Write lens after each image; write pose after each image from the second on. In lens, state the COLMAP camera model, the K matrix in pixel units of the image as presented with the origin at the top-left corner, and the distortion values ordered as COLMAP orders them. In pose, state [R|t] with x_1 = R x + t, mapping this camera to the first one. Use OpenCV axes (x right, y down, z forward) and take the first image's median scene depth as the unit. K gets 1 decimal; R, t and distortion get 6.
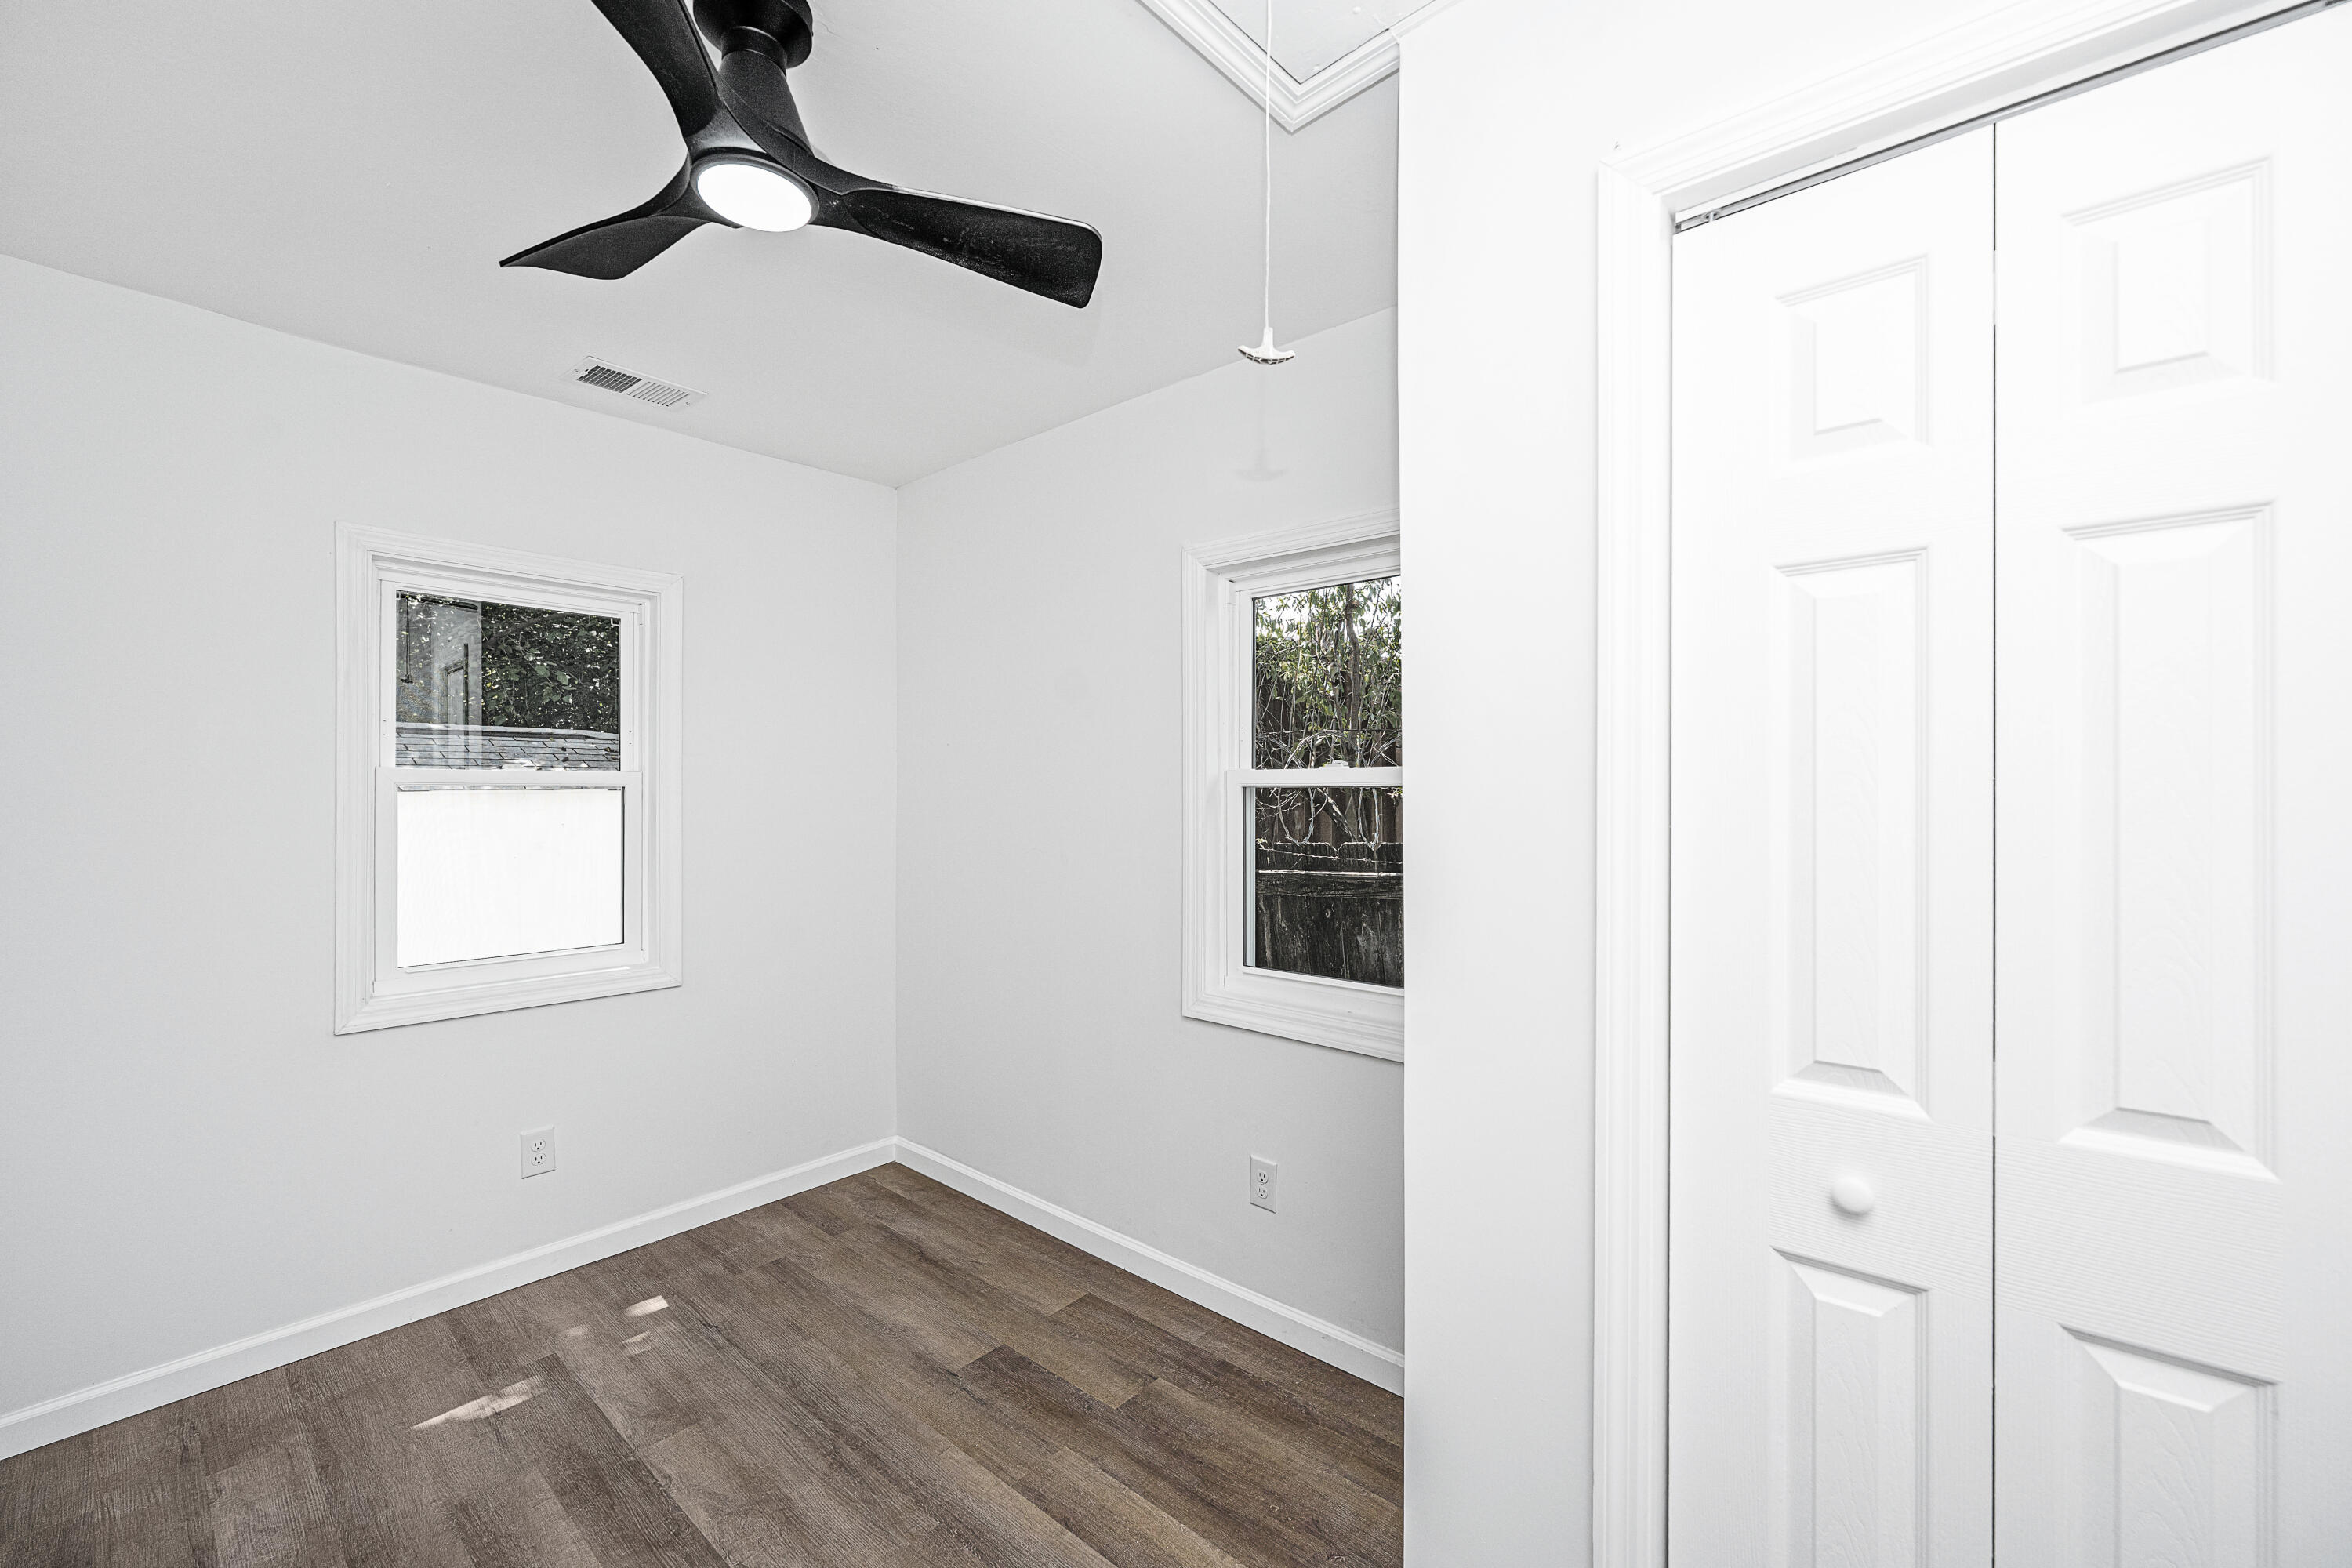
lens RADIAL K [[960.7, 0, 1176.0], [0, 960.7, 784.0], [0, 0, 1]] dist [0.000478, 0.000089]
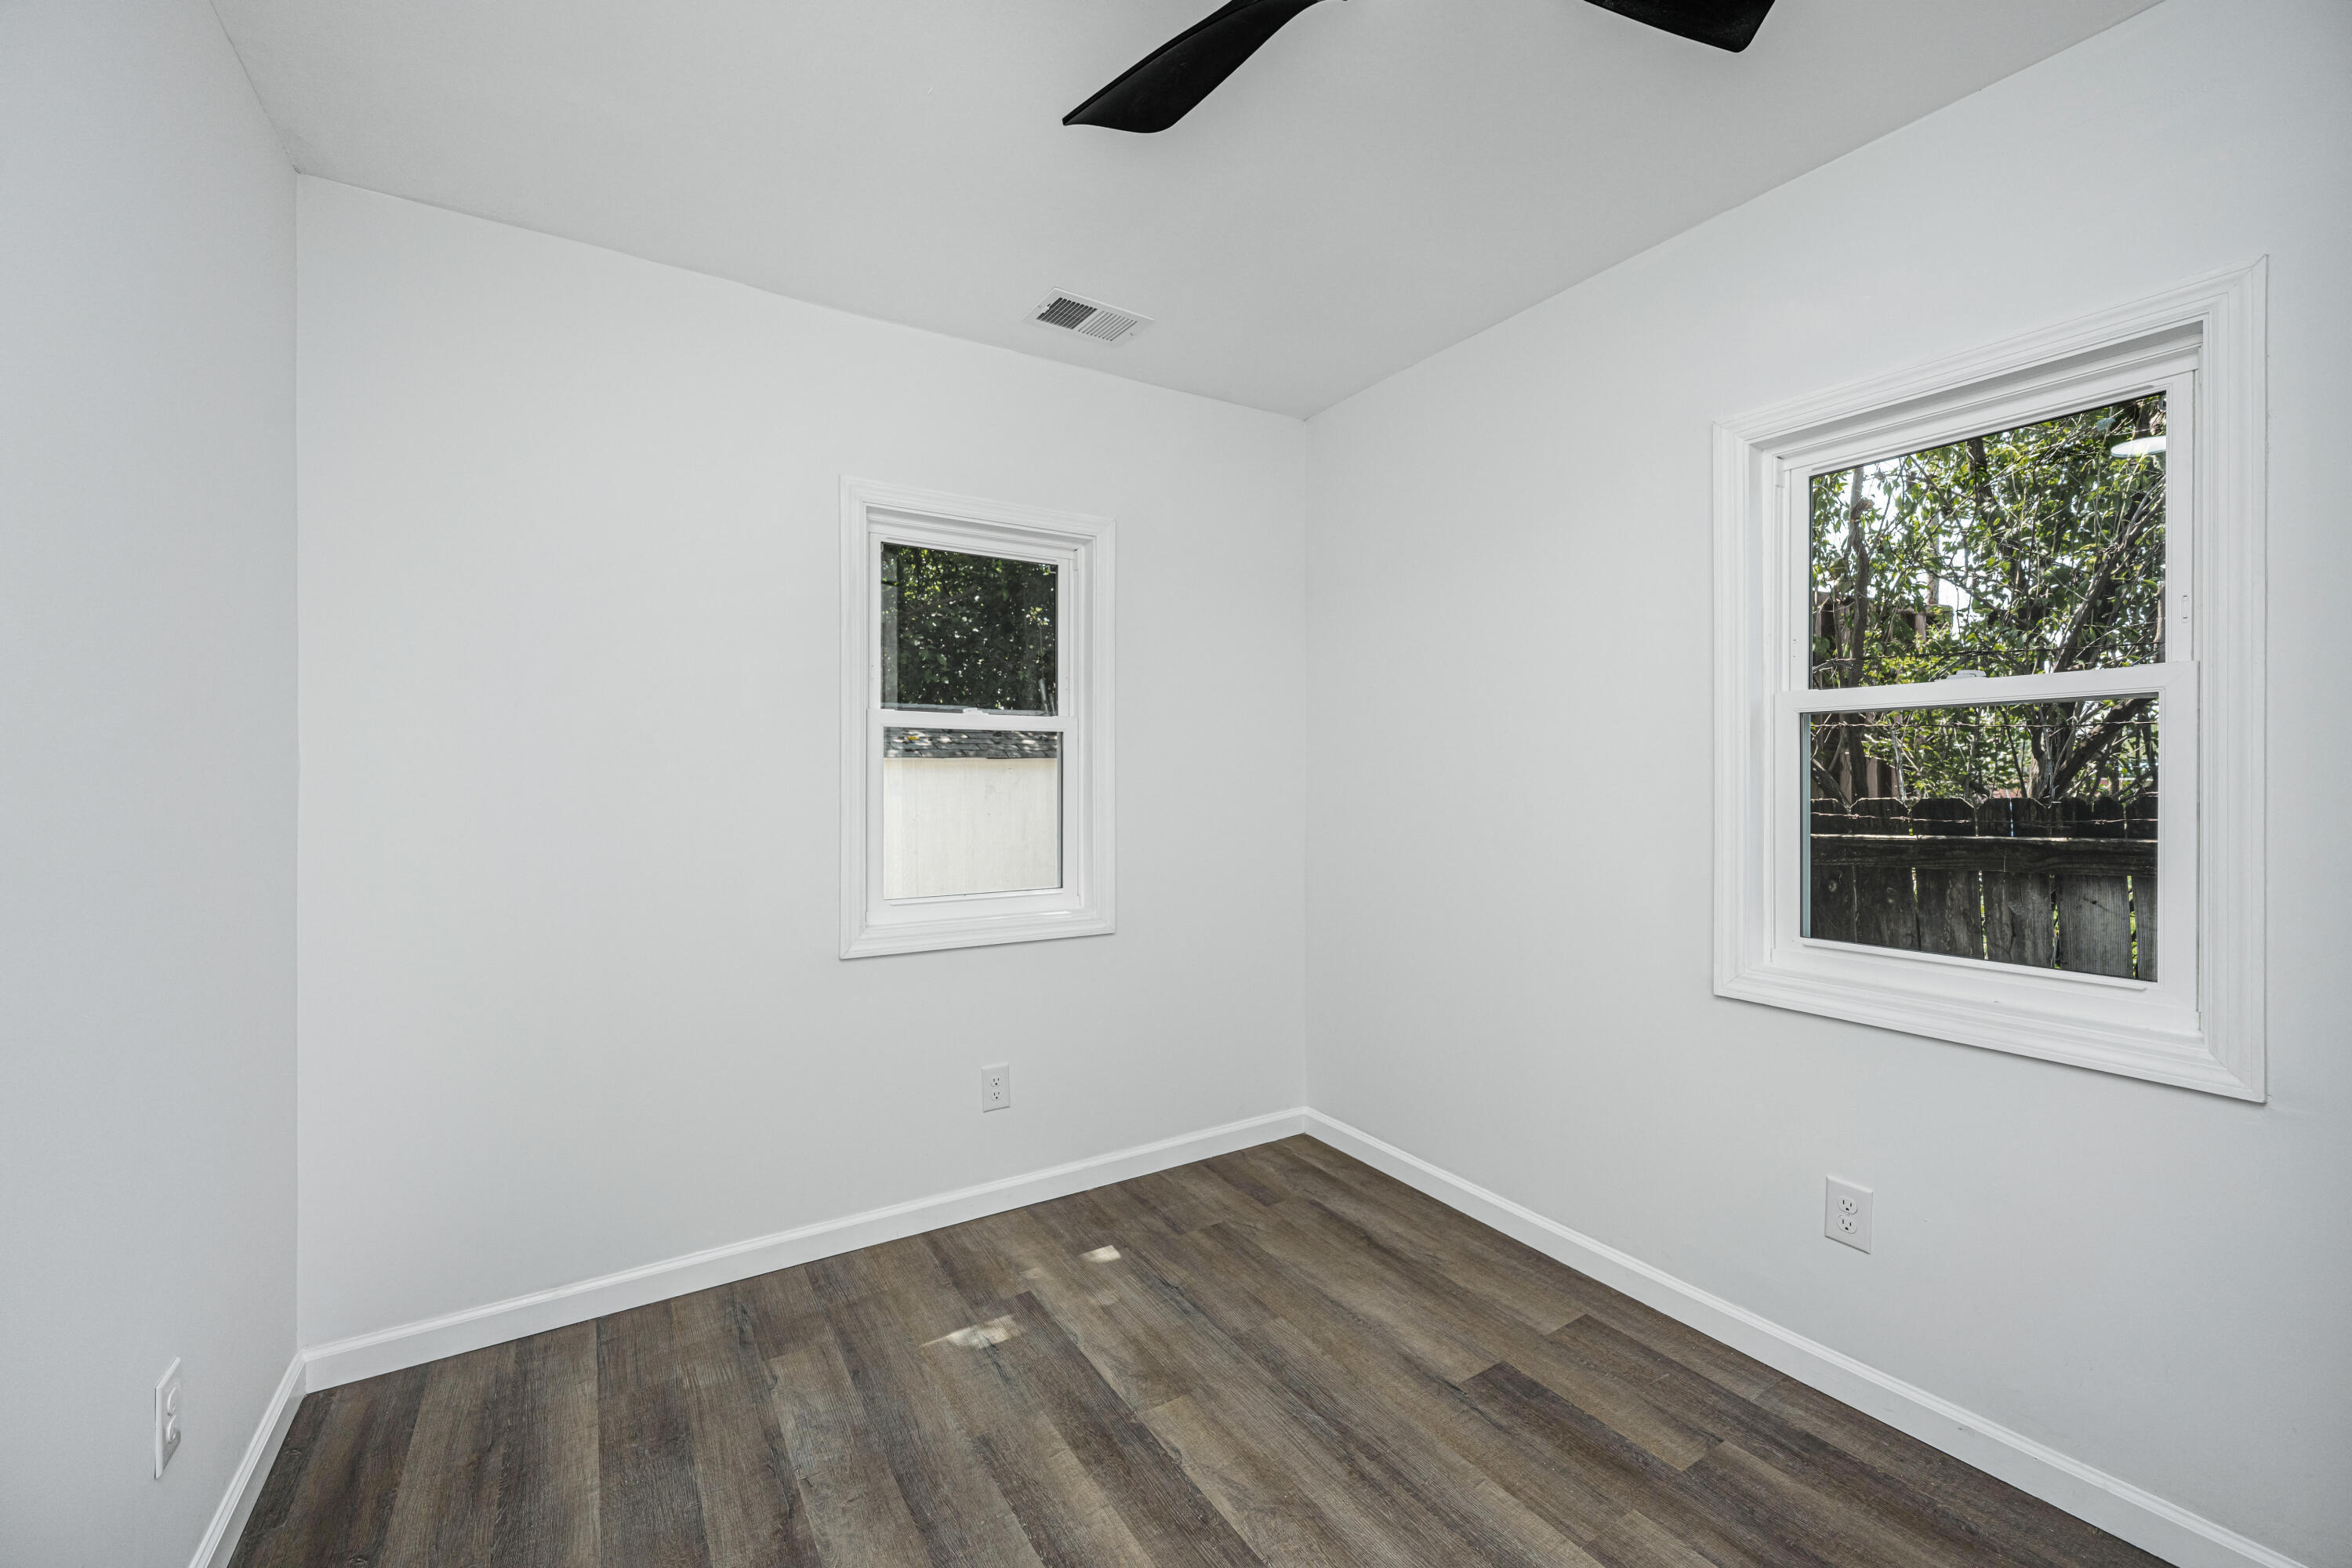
lens RADIAL K [[953.3, 0, 1172.2], [0, 953.3, 769.7], [0, 0, 1]] dist [0.000319, 0.000039]
pose [[0.957239, -0.002770, -0.289285, -0.214866], [0.002528, 0.999996, -0.001211, 0.053415], [0.289287, 0.000428, 0.957242, 0.096071]]
